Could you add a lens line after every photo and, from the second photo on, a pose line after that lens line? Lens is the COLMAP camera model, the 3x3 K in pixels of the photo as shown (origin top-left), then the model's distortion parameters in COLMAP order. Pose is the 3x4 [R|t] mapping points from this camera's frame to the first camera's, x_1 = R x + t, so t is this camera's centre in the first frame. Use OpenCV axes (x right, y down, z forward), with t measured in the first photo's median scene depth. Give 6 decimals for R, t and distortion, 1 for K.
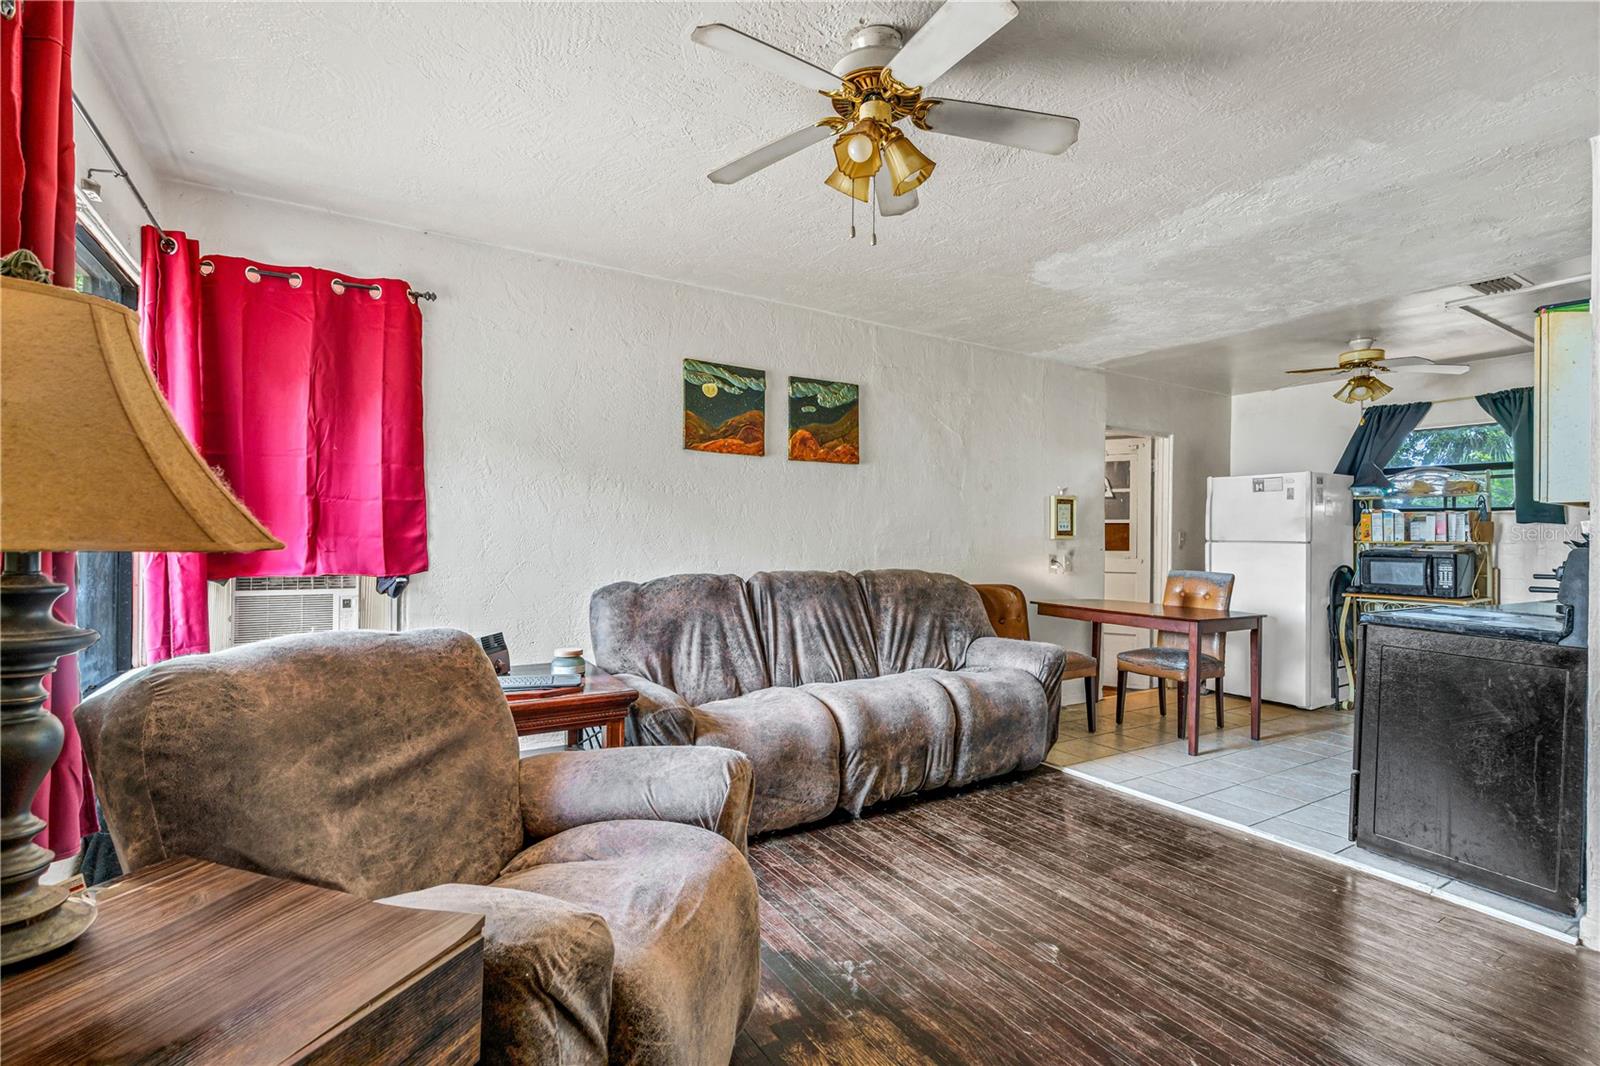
lens RADIAL K [[742.6, 0, 800.0], [0, 742.6, 533.0], [0, 0, 1]] dist [-0.002802, -0.000123]
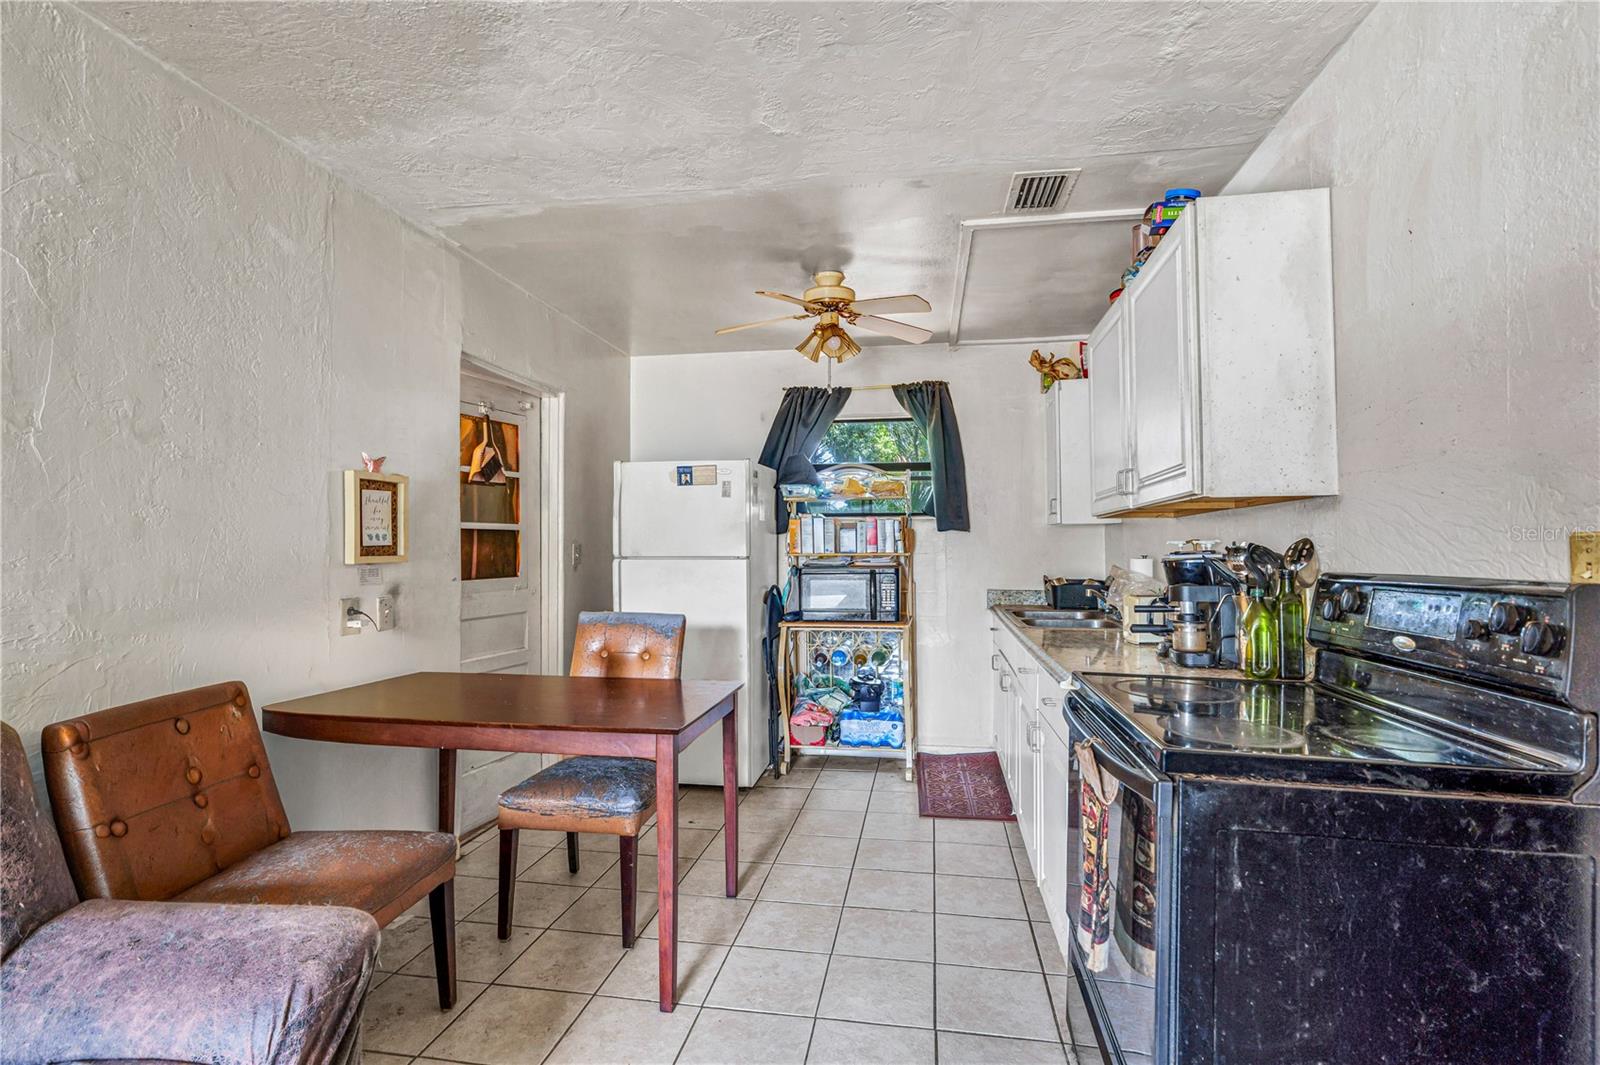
lens RADIAL K [[734.2, 0, 808.5], [0, 734.2, 533.3], [0, 0, 1]] dist [-0.001569, 0.000471]
pose [[0.651114, -0.001141, 0.758979, 0.179461], [0.011074, 0.999907, -0.007997, -0.004142], [-0.758900, 0.013612, 0.651065, 0.485536]]
